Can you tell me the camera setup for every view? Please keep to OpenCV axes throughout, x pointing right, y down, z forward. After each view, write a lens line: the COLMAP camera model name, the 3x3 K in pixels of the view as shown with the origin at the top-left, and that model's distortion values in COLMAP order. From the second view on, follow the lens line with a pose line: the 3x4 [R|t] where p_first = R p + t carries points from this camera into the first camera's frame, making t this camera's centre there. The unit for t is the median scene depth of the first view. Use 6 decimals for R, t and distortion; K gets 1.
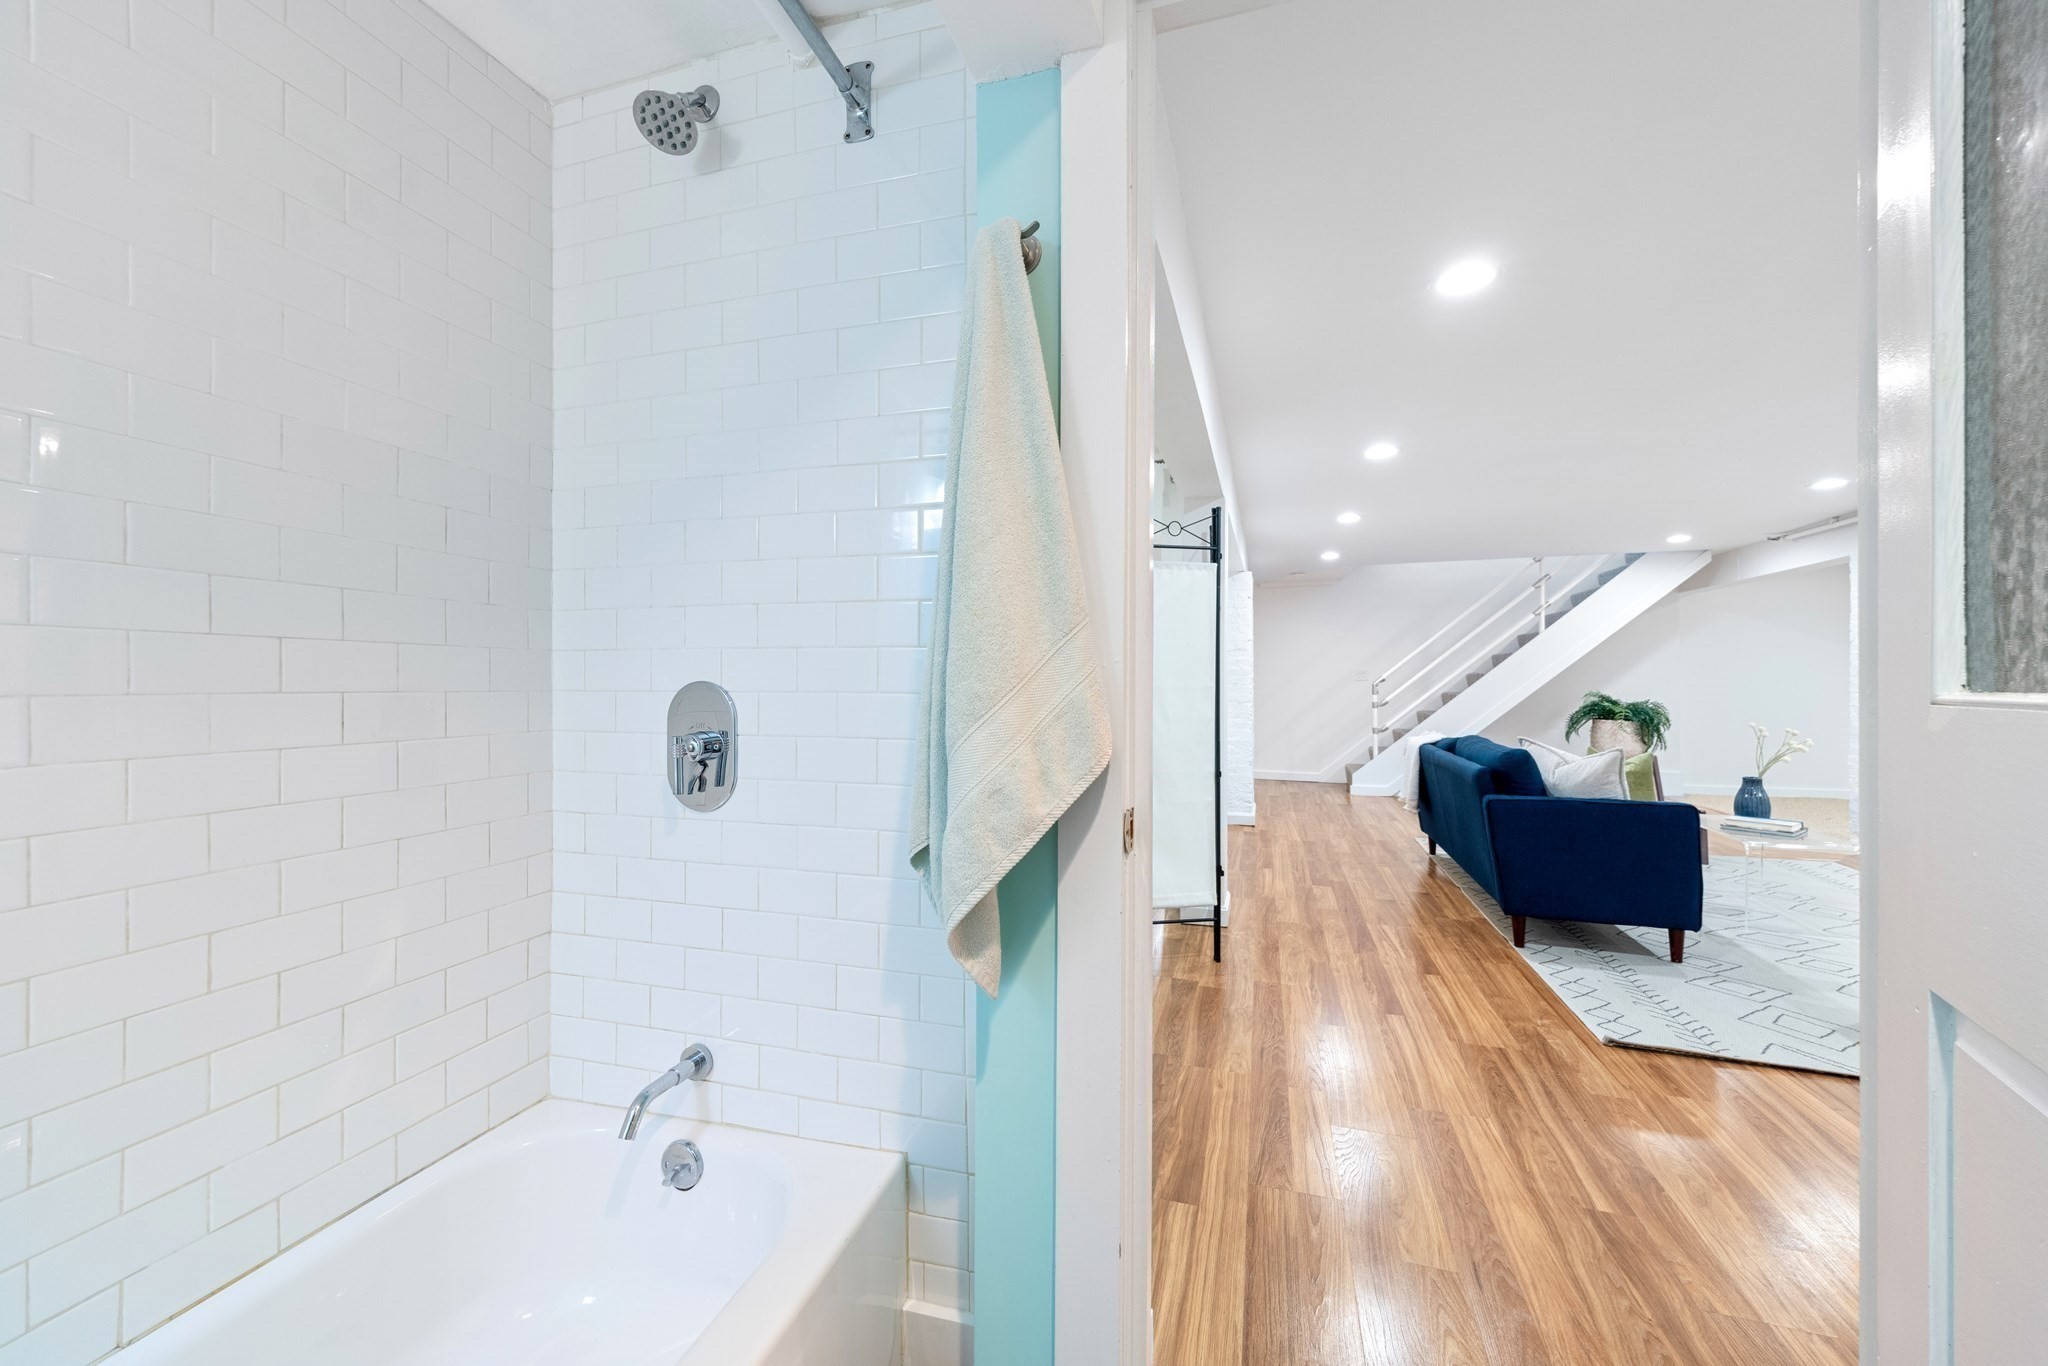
lens RADIAL K [[800.9, 0, 1000.8], [0, 800.9, 682.8], [0, 0, 1]] dist [0.000880, 0.000012]
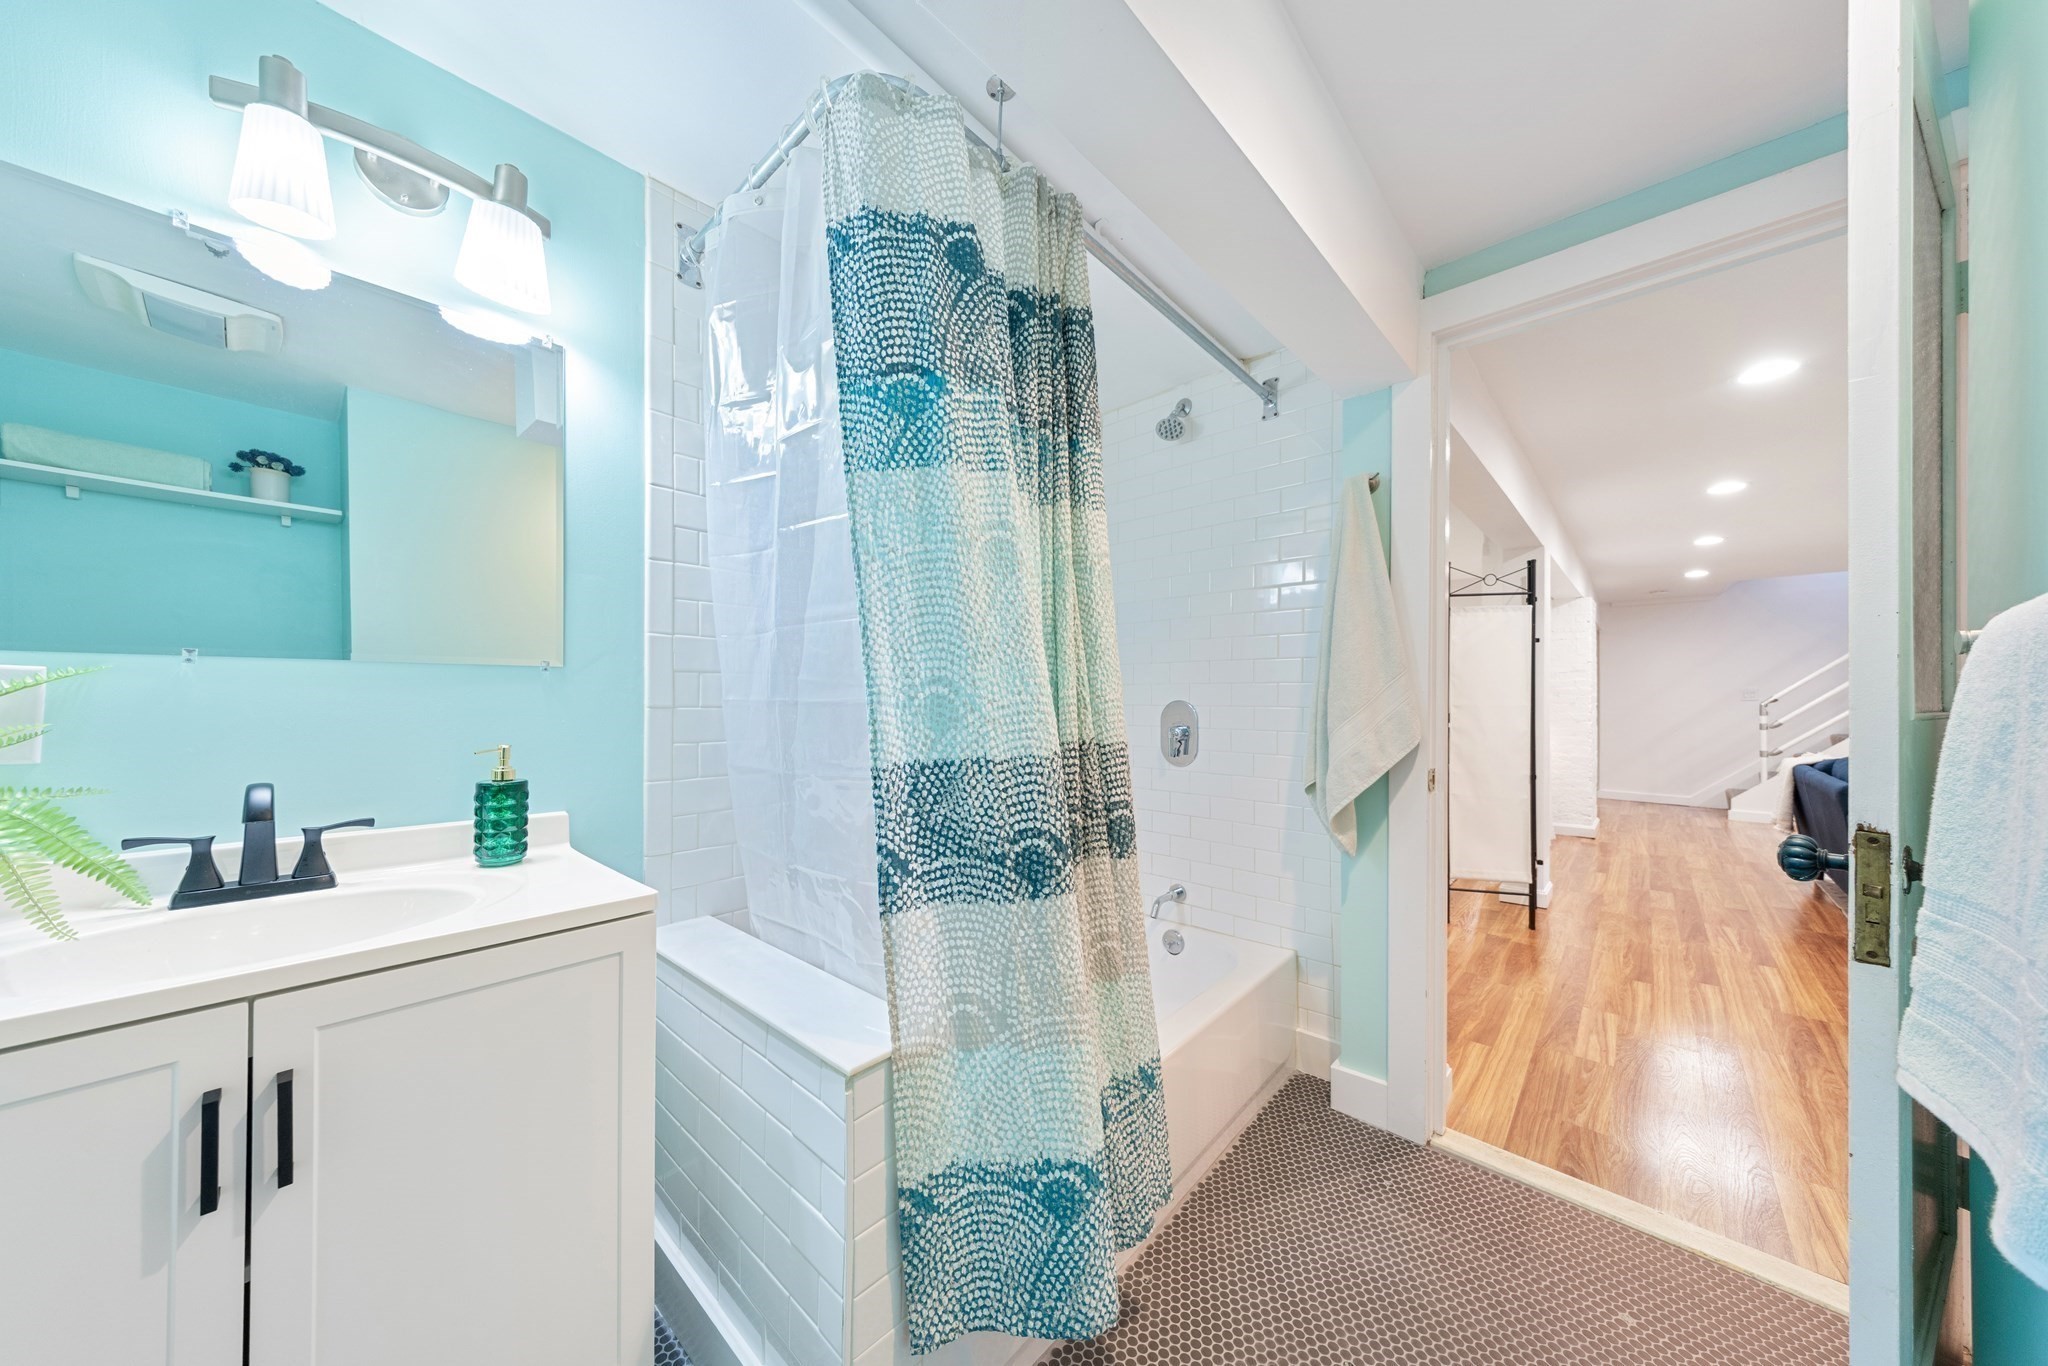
lens RADIAL K [[667.2, 0, 1018.5], [0, 667.2, 689.7], [0, 0, 1]] dist [-0.000377, -0.000053]
pose [[0.910439, 0.000799, -0.413643, -0.034180], [-0.006758, 0.999893, -0.012943, -0.000937], [0.413588, 0.014579, 0.910347, -0.372693]]
